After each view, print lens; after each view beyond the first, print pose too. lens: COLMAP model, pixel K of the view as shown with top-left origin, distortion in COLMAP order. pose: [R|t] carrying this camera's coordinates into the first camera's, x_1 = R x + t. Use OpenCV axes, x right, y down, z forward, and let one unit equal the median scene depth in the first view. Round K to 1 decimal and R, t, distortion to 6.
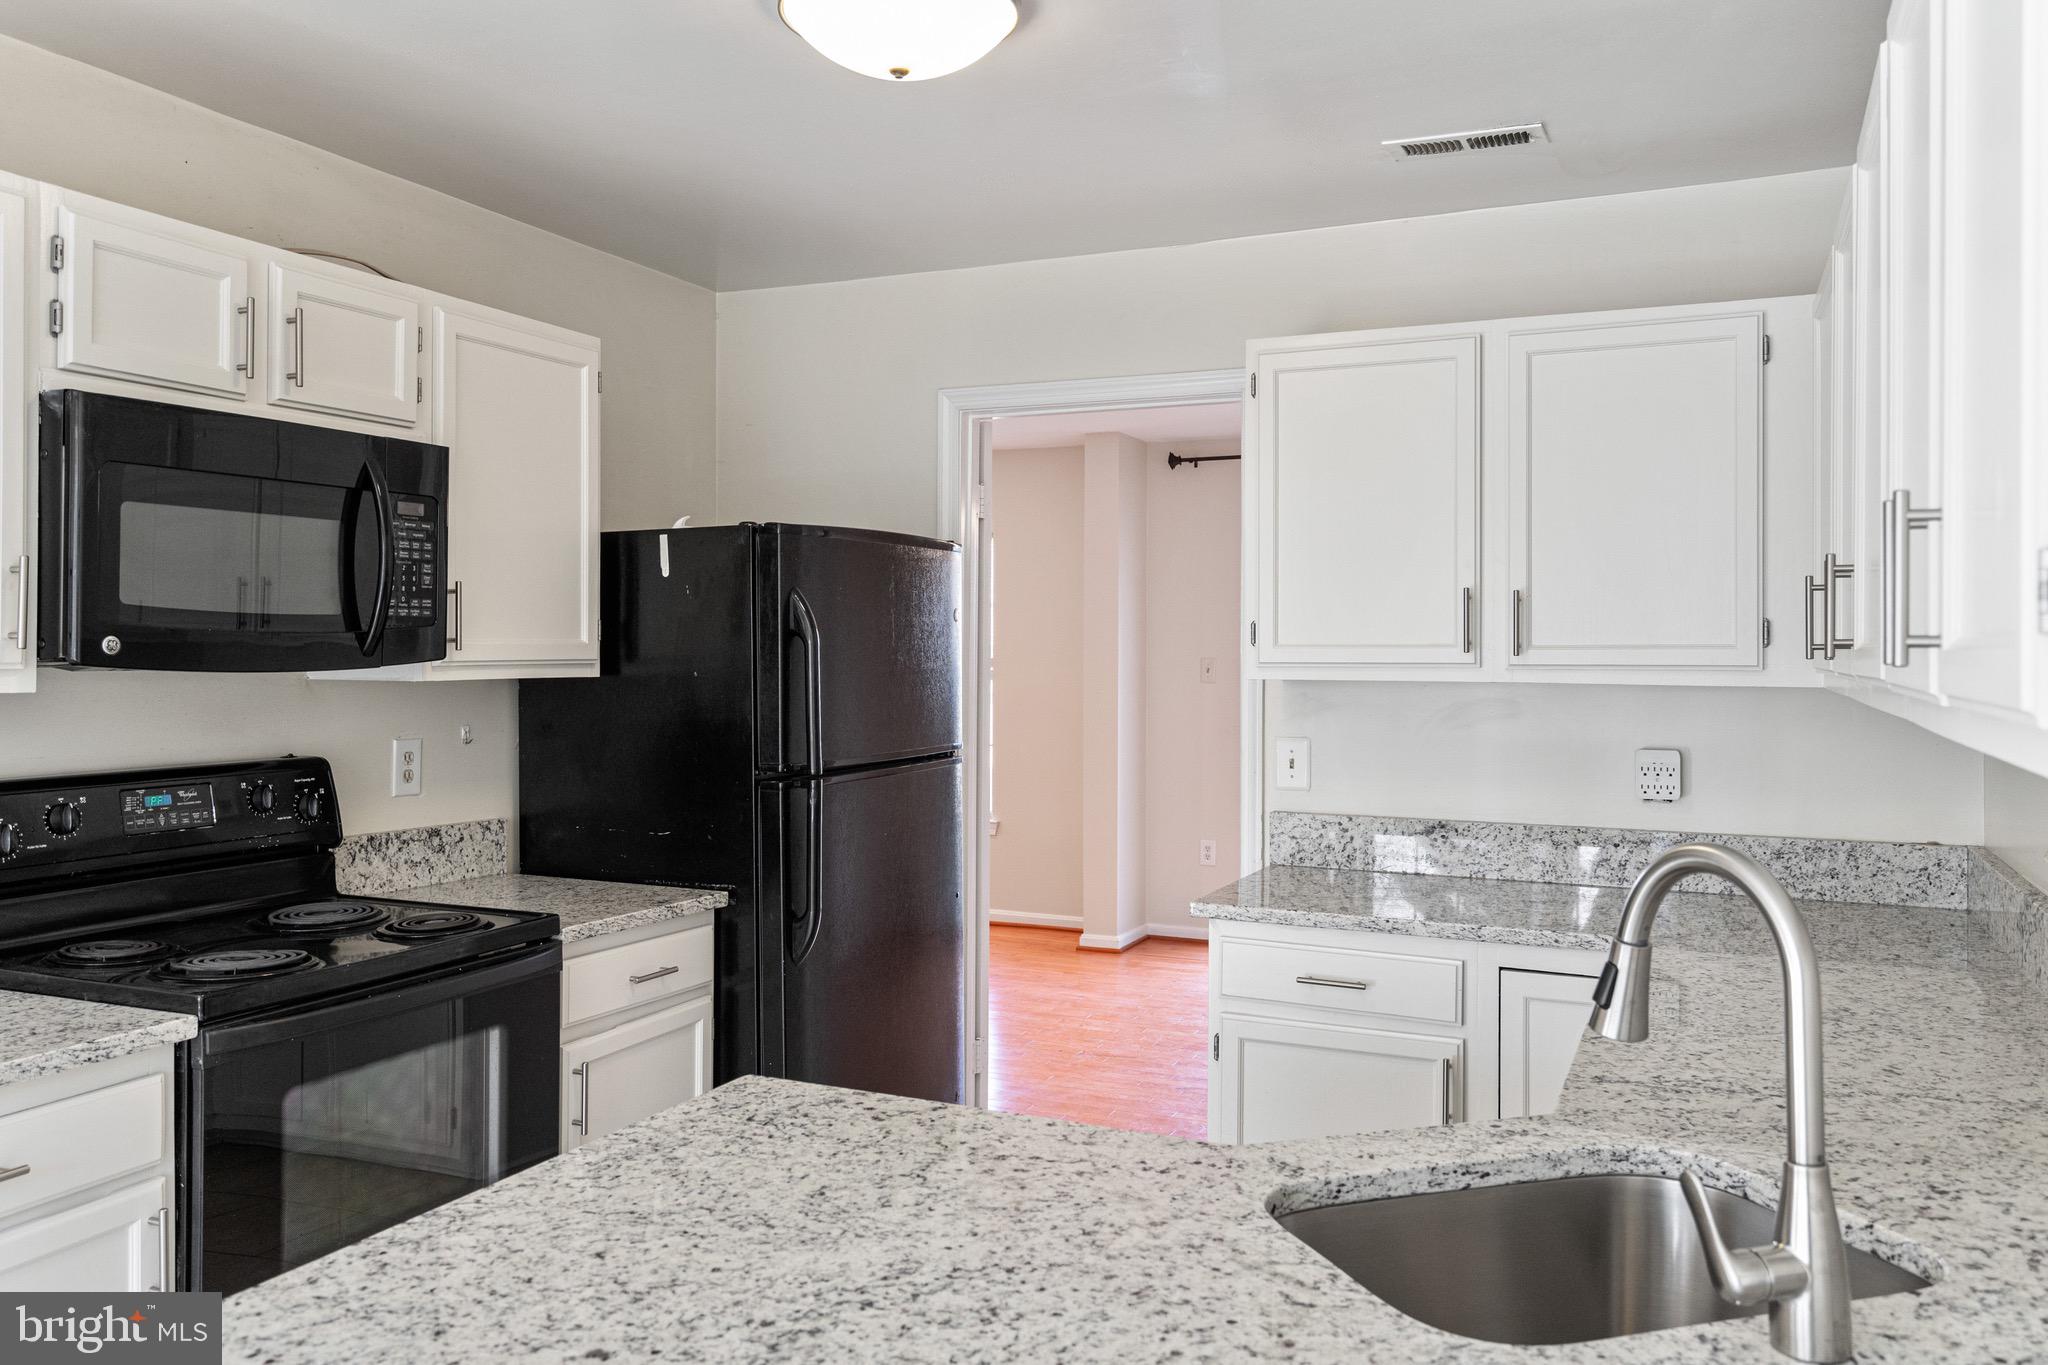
lens RADIAL K [[1557.7, 0, 1012.6], [0, 1557.7, 657.9], [0, 0, 1]] dist [0.002022, 0.001989]
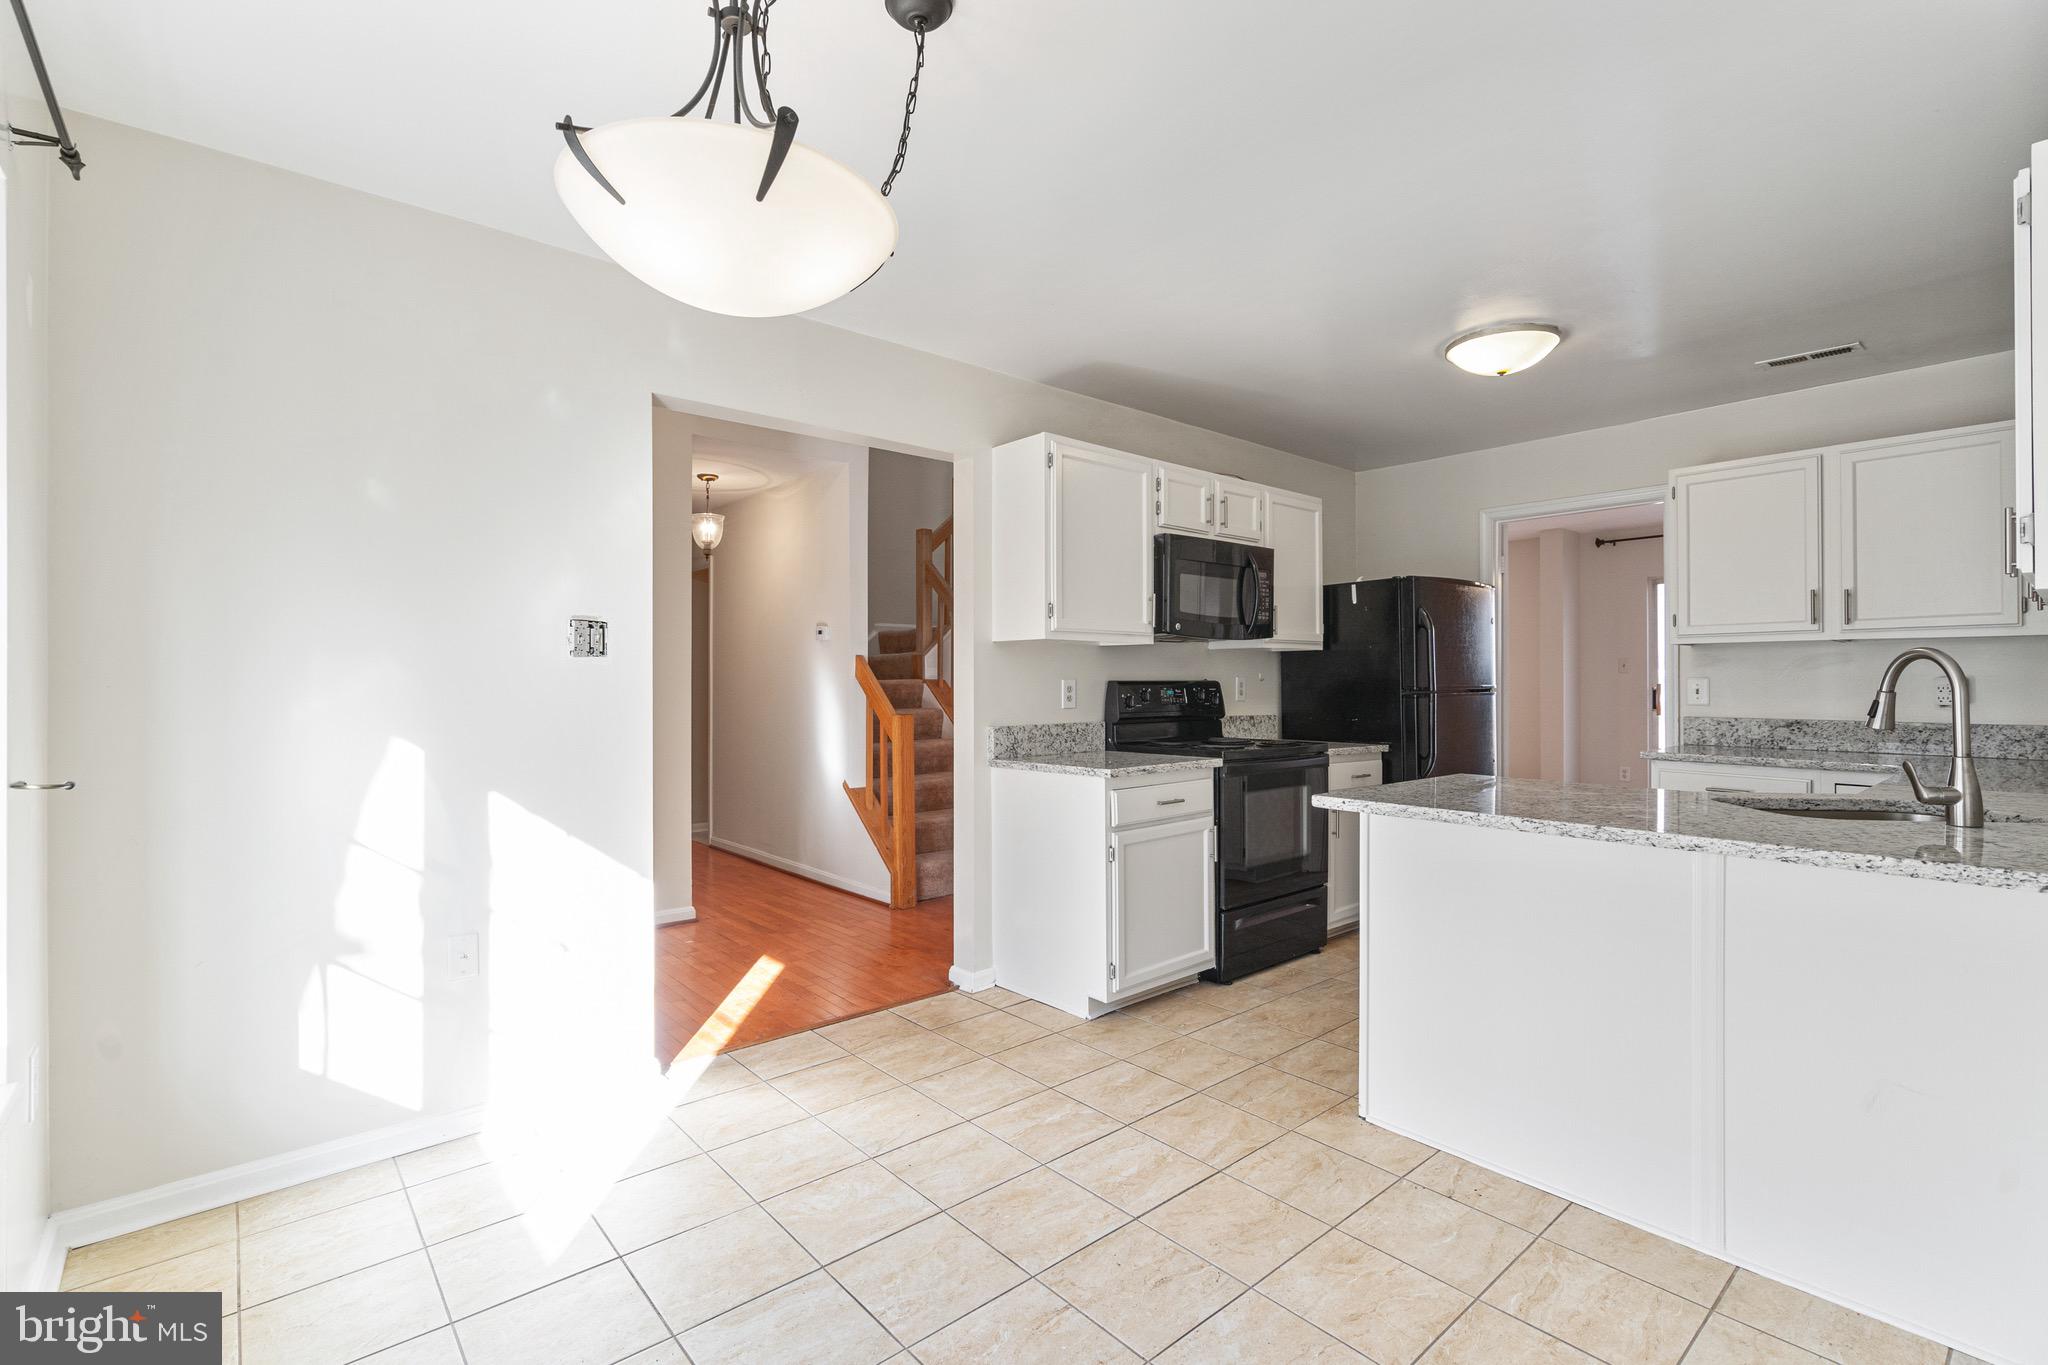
lens RADIAL K [[927.5, 0, 1024.0], [0, 927.5, 682.5], [0, 0, 1]] dist [0.002133, 0.000508]
pose [[0.909729, -0.006043, -0.415158, -0.118145], [0.003241, 0.999967, -0.007452, 0.077405], [0.415189, 0.005434, 0.909719, -0.446042]]
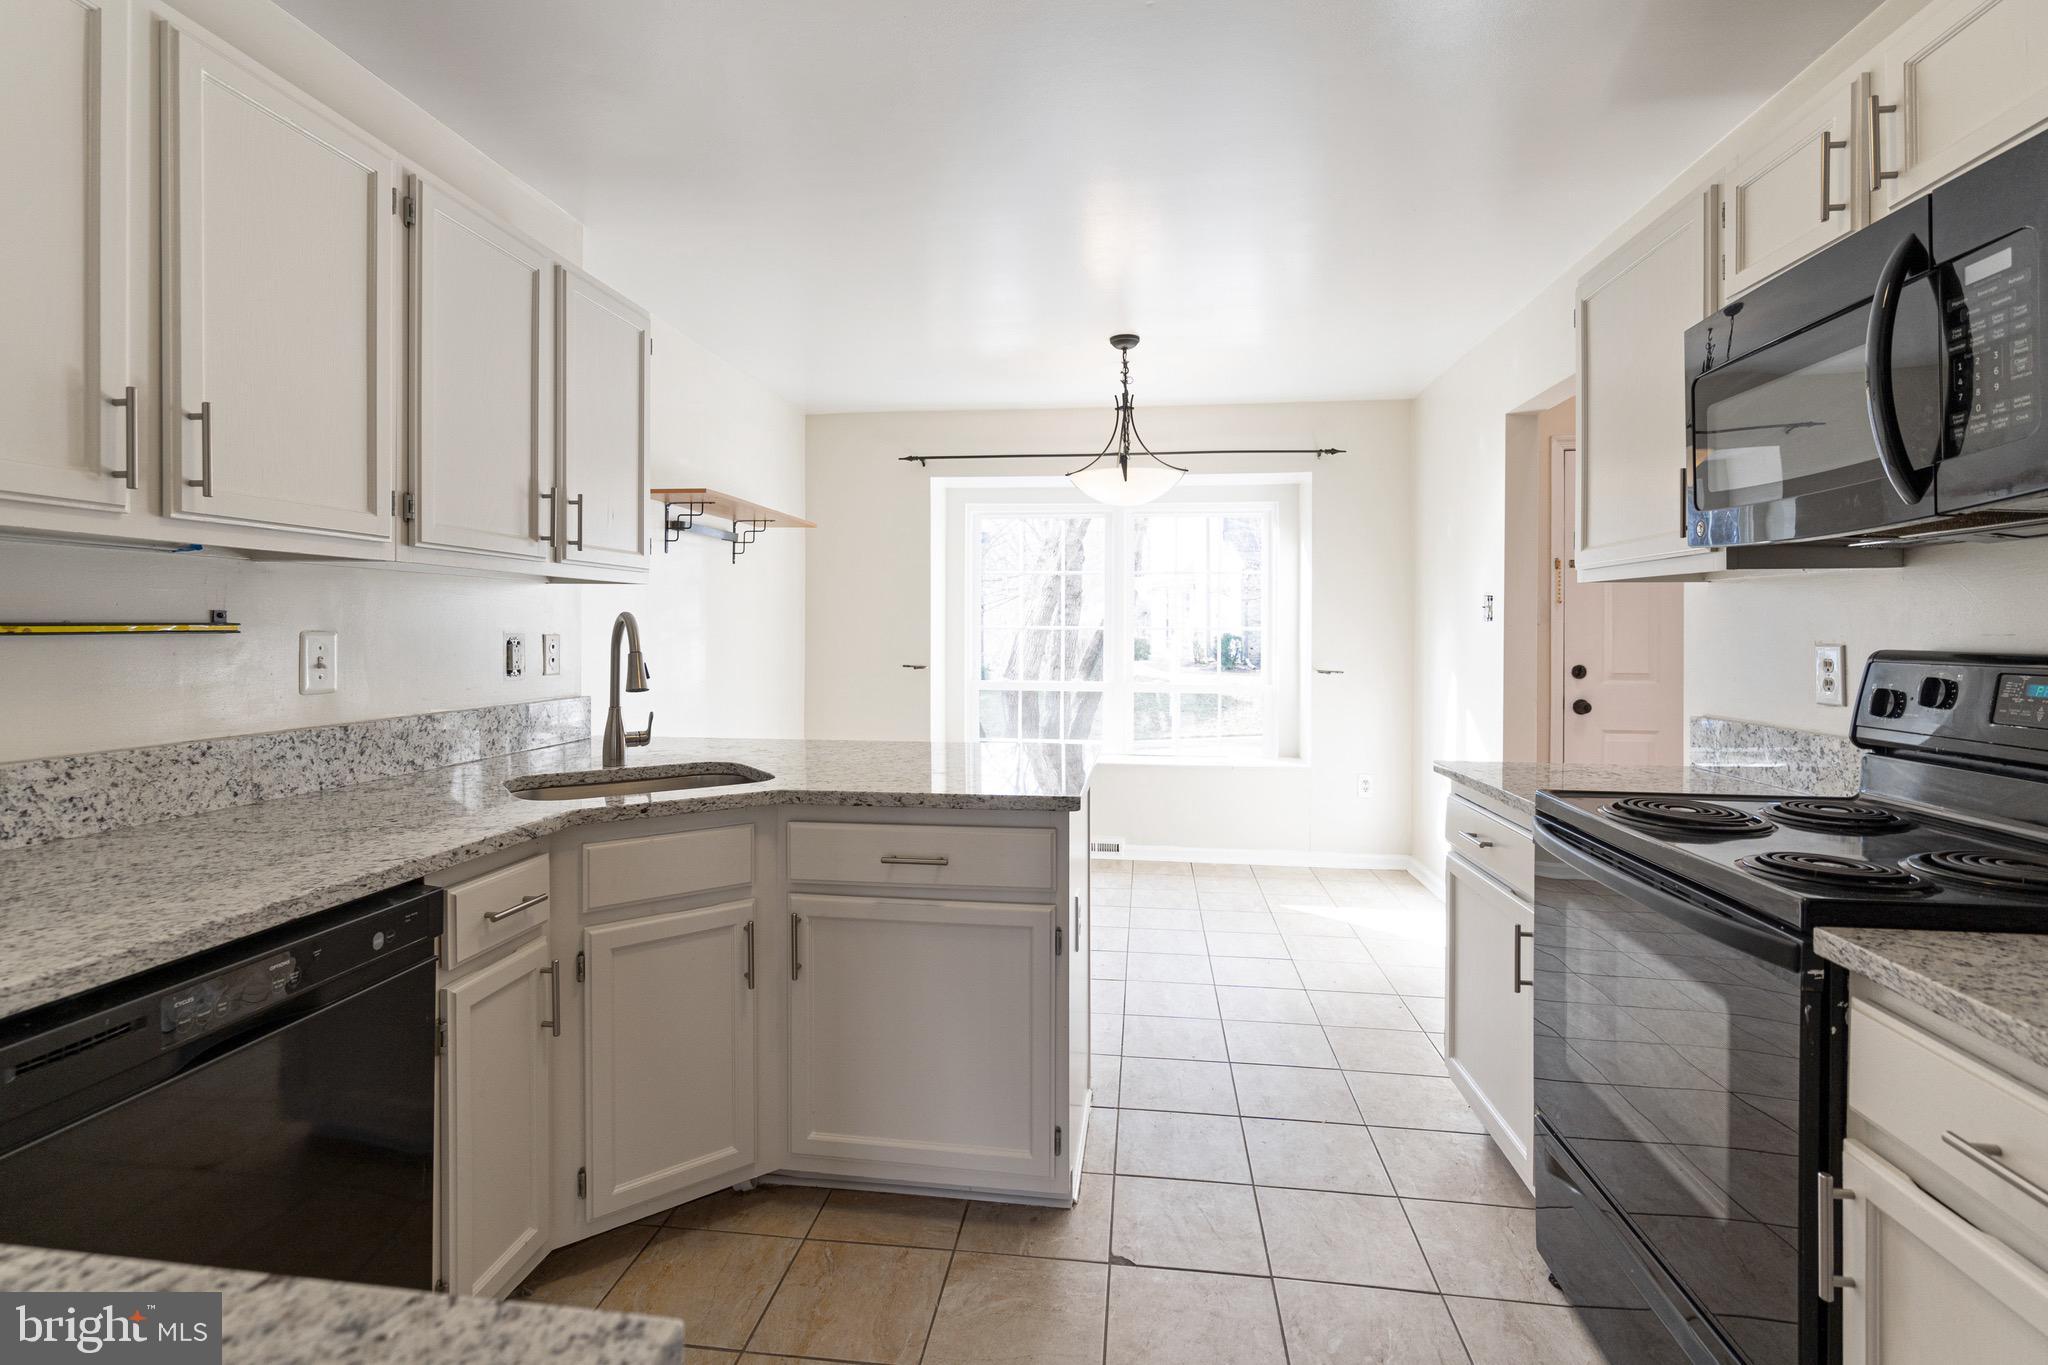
lens RADIAL K [[952.9, 0, 1021.7], [0, 952.9, 631.0], [0, 0, 1]] dist [0.000122, 0.000133]
pose [[-0.955887, -0.008659, -0.293608, 0.112866], [-0.010640, 0.999930, 0.005152, 0.056697], [0.293543, 0.008049, -0.955912, 1.204864]]
